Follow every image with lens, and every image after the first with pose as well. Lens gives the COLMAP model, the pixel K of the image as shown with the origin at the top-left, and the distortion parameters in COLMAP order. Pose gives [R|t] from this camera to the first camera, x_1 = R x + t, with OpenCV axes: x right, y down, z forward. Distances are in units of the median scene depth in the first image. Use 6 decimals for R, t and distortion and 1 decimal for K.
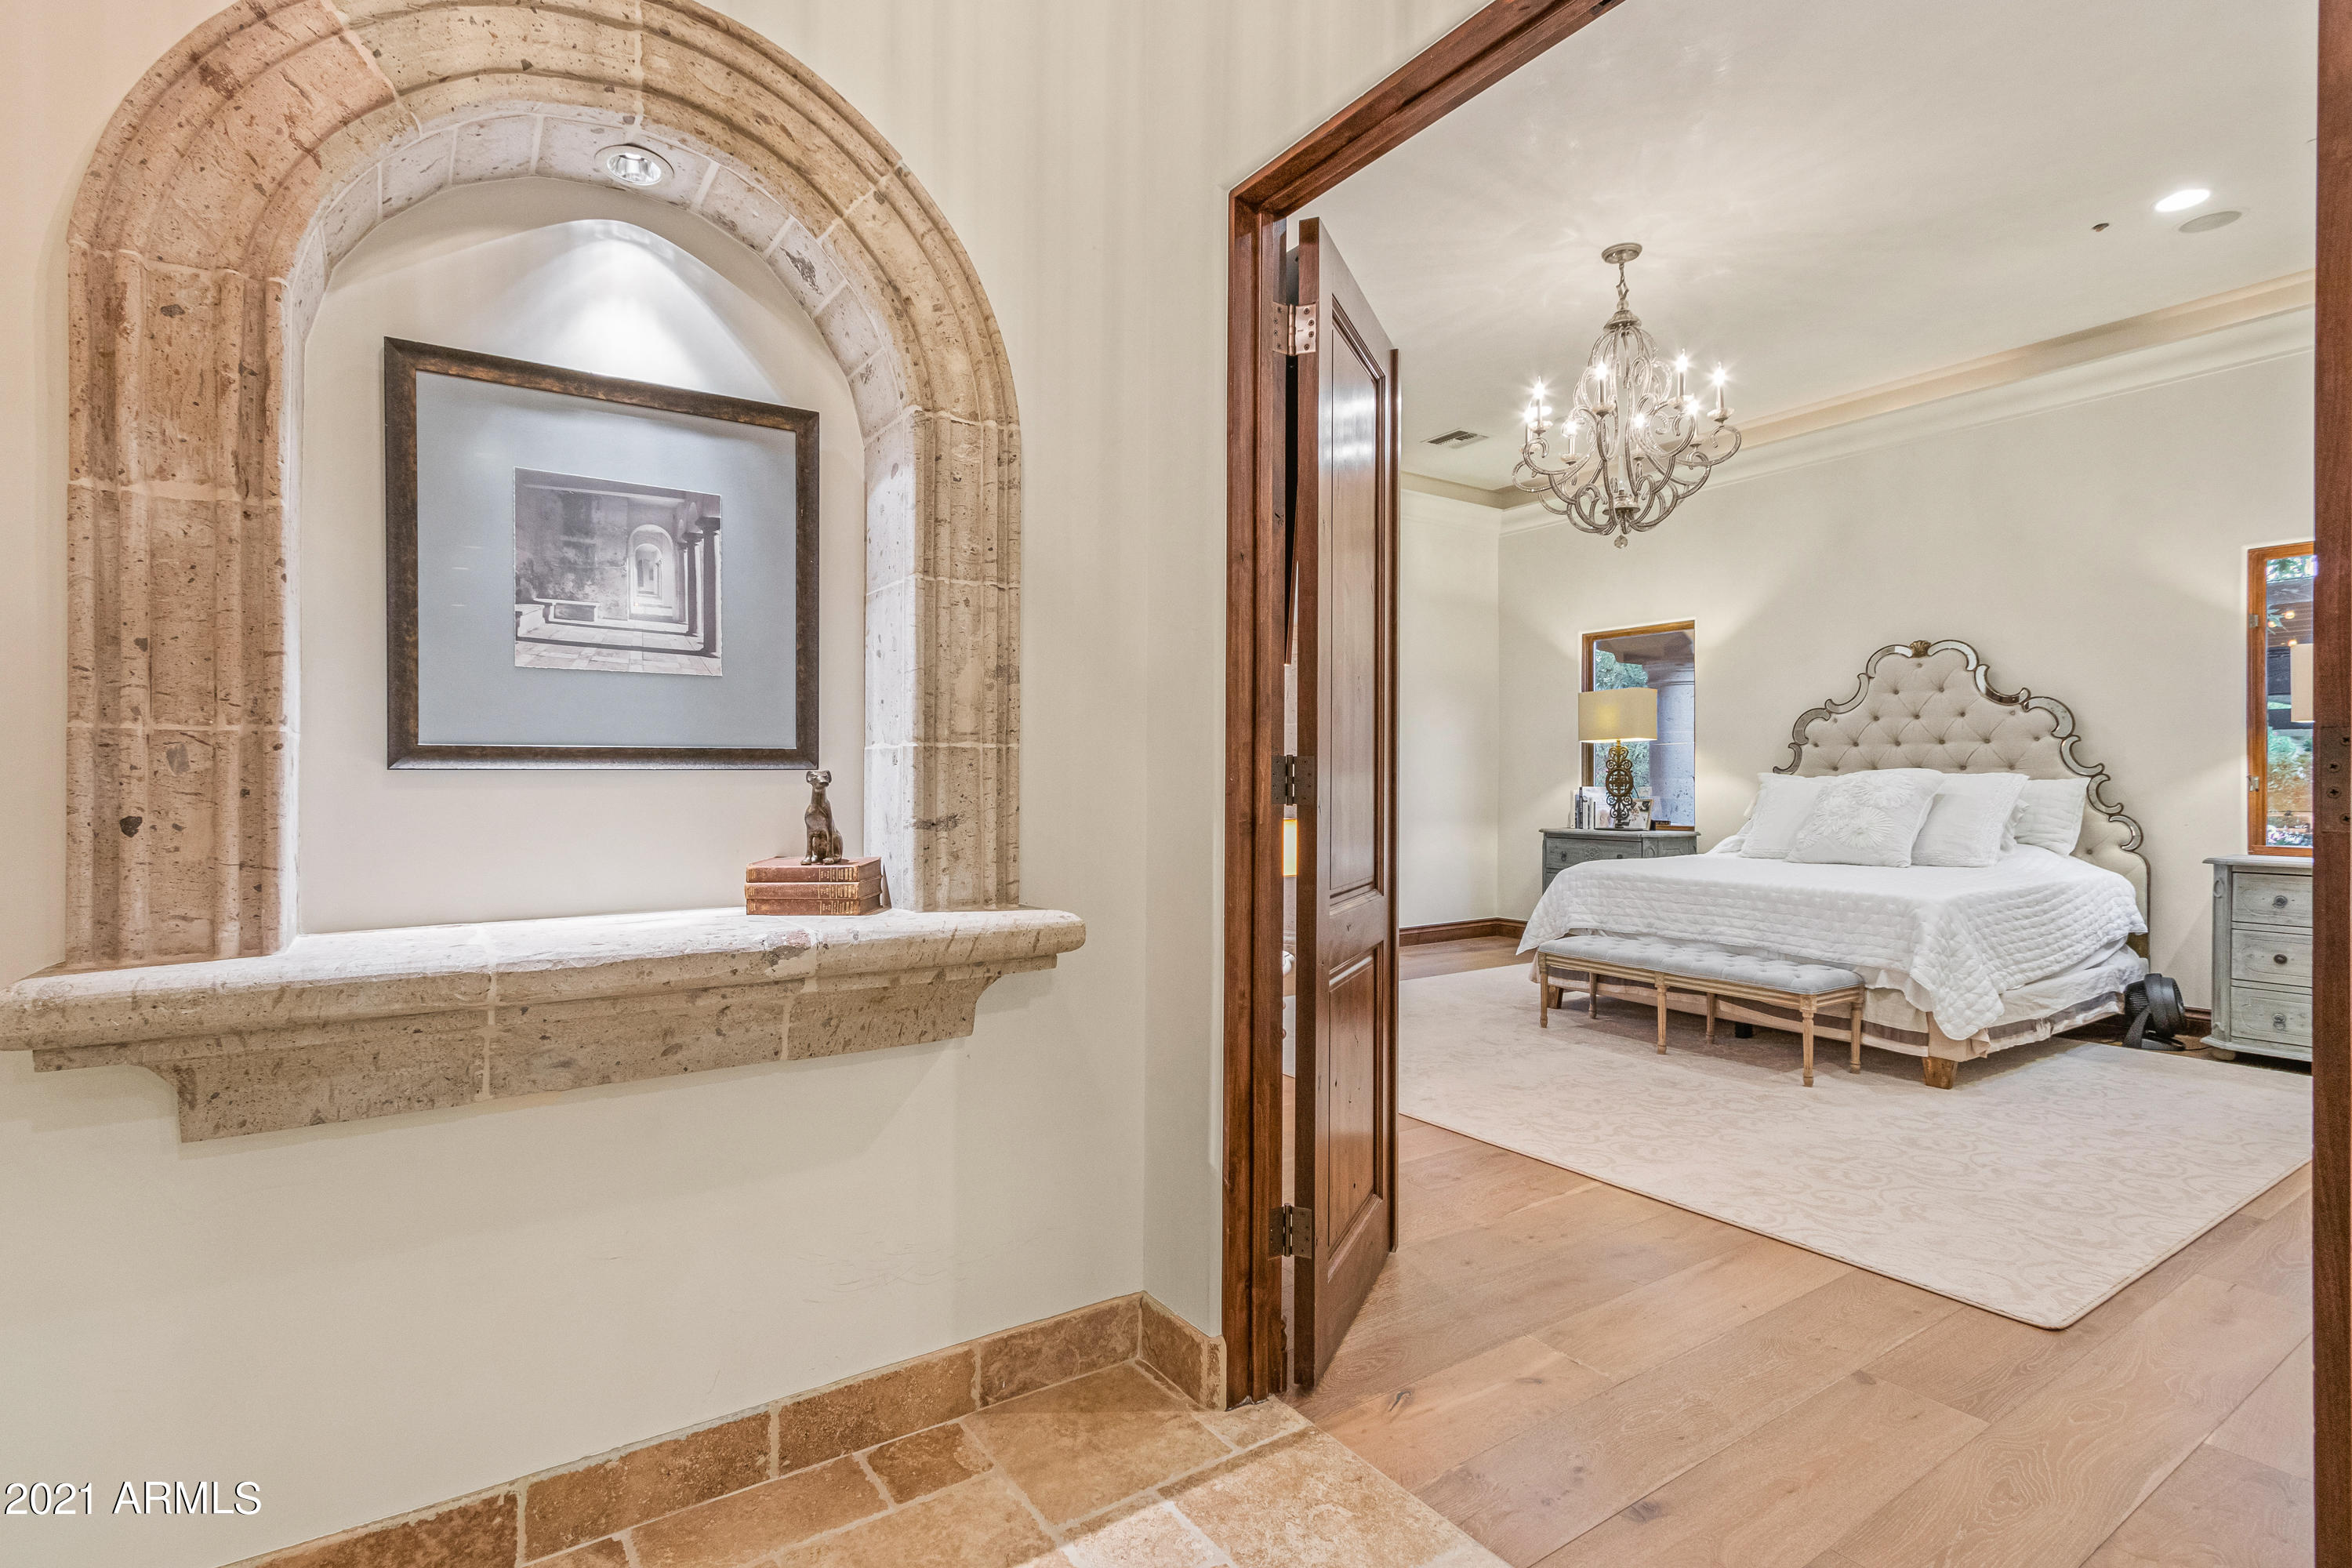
lens RADIAL K [[1120.1, 0, 1175.2], [0, 1120.1, 783.8], [0, 0, 1]] dist [0.005664, -0.004028]
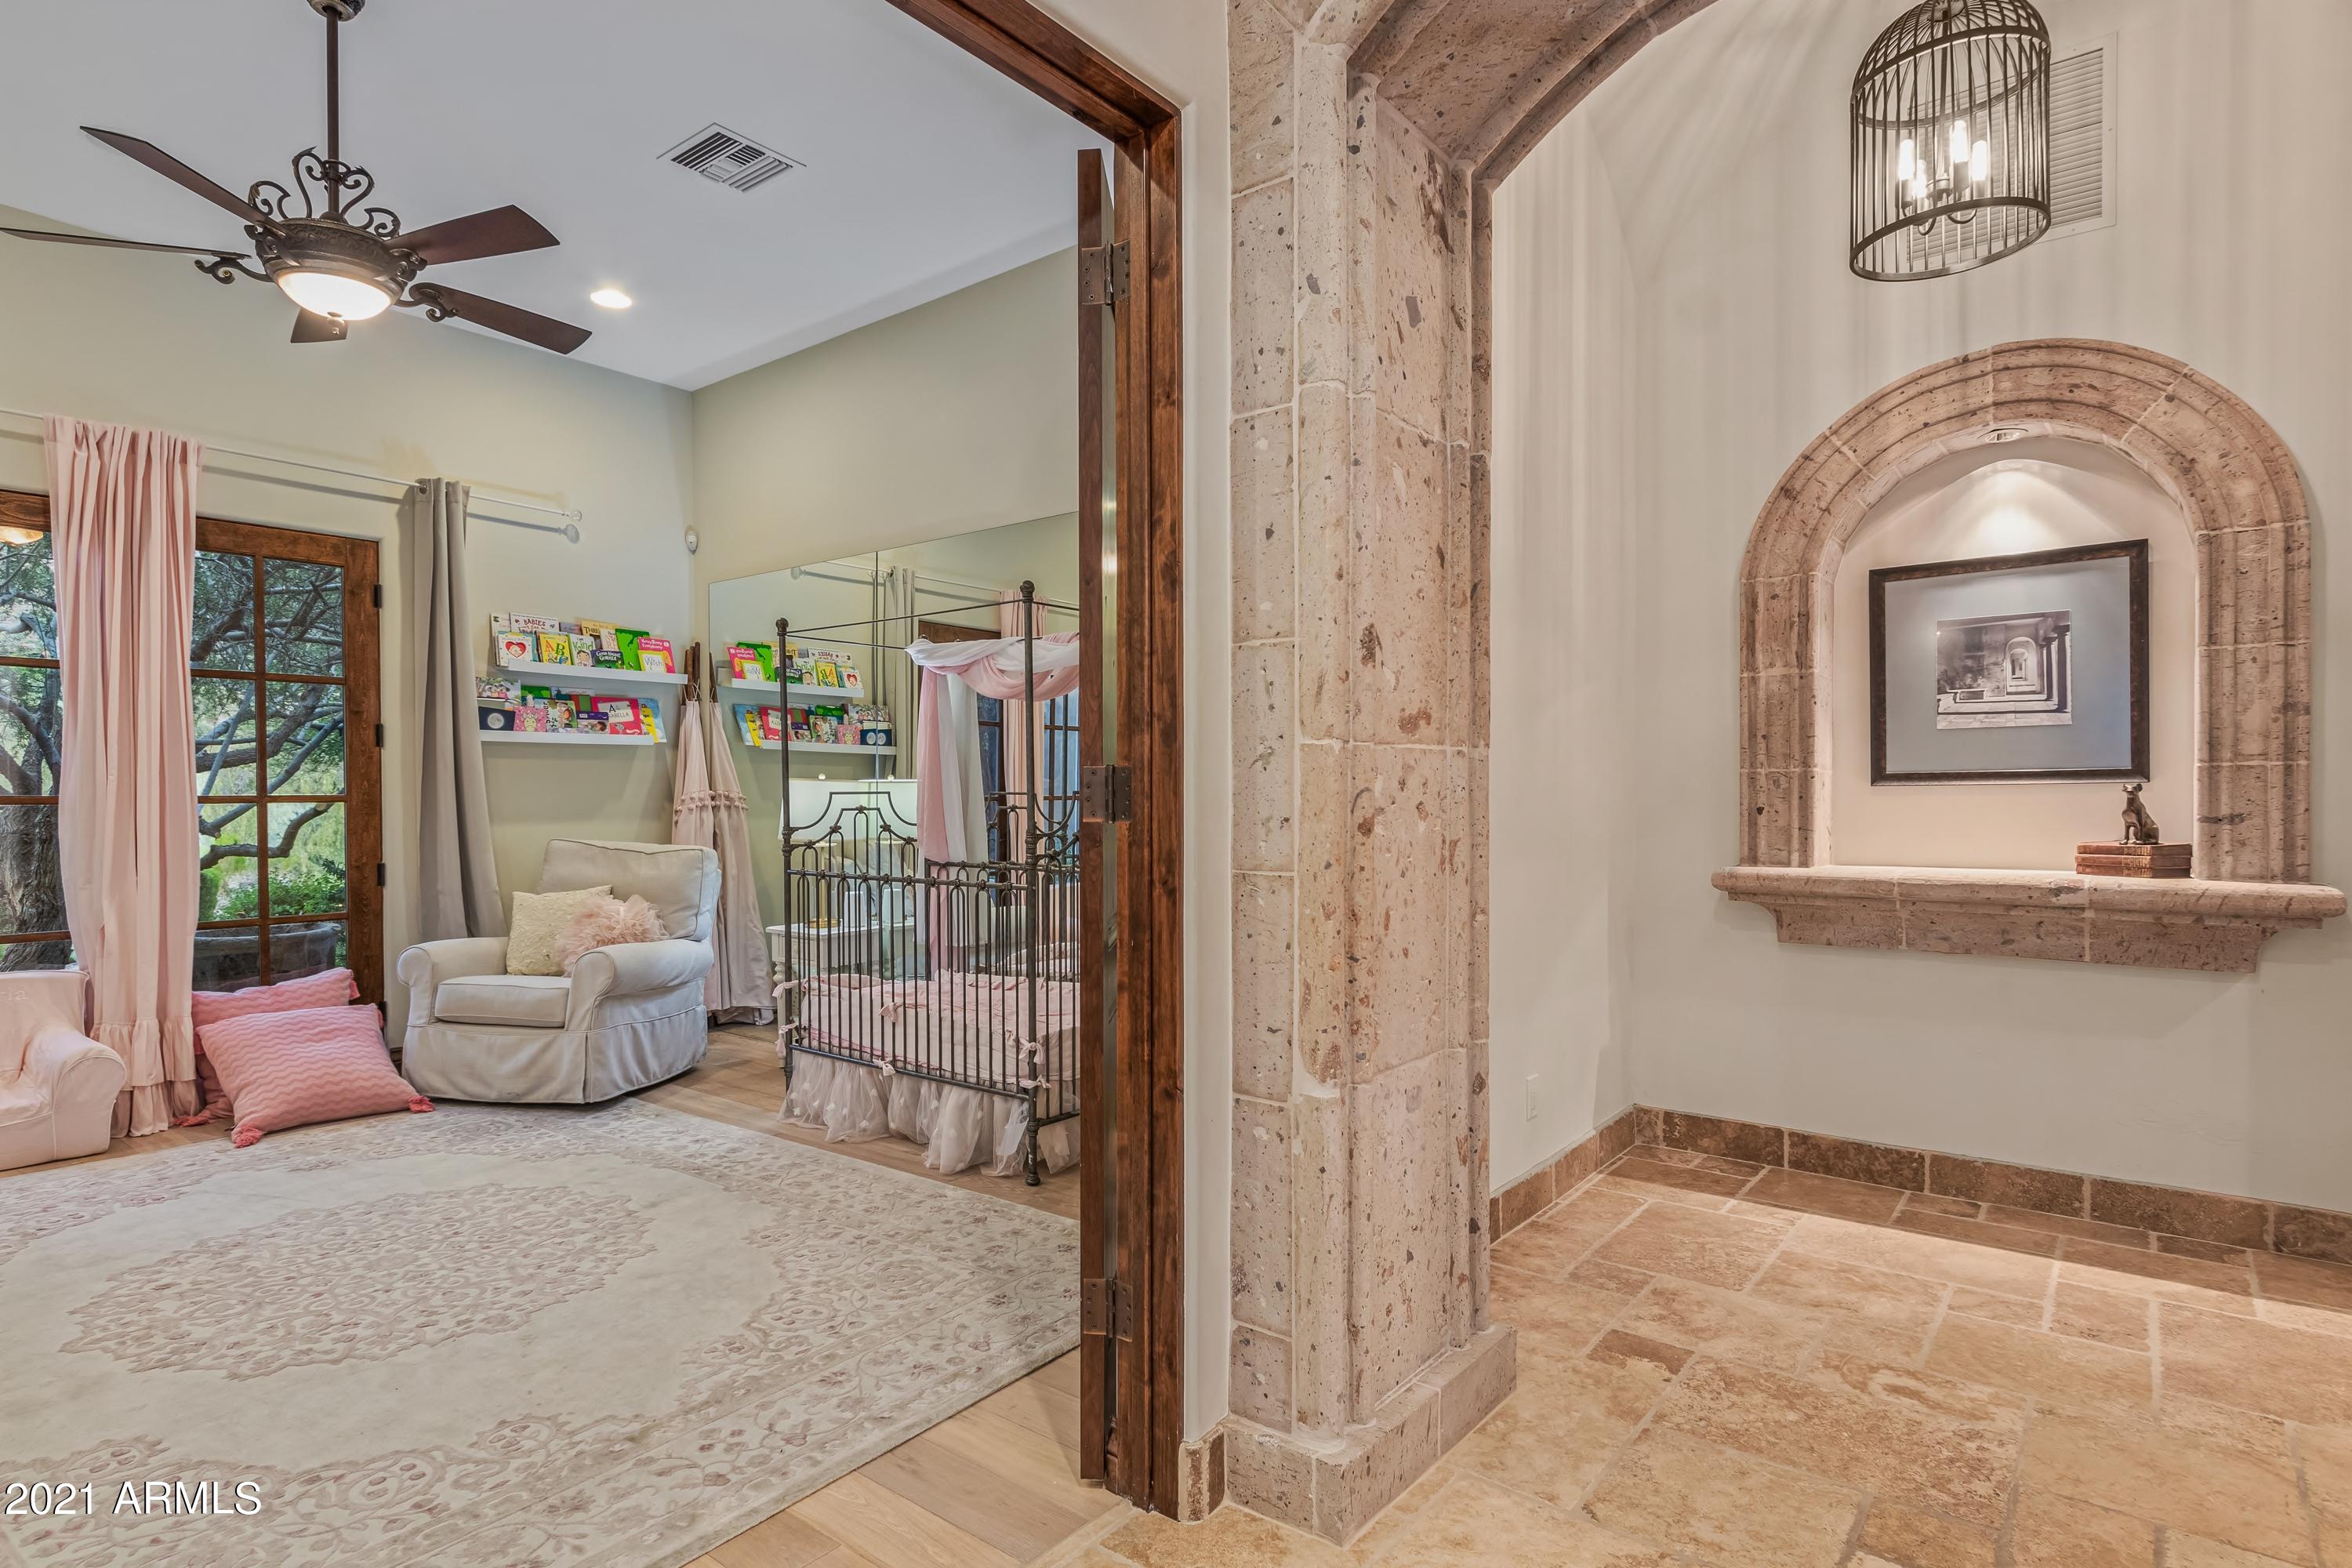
lens RADIAL K [[1252.7, 0, 1169.6], [0, 1252.7, 796.7], [0, 0, 1]] dist [0.039860, -0.001851]
pose [[0.307146, -0.003214, -0.951657, 1.009616], [0.002356, 0.999994, -0.002617, 0.008544], [0.951659, -0.001438, 0.307152, -0.837559]]
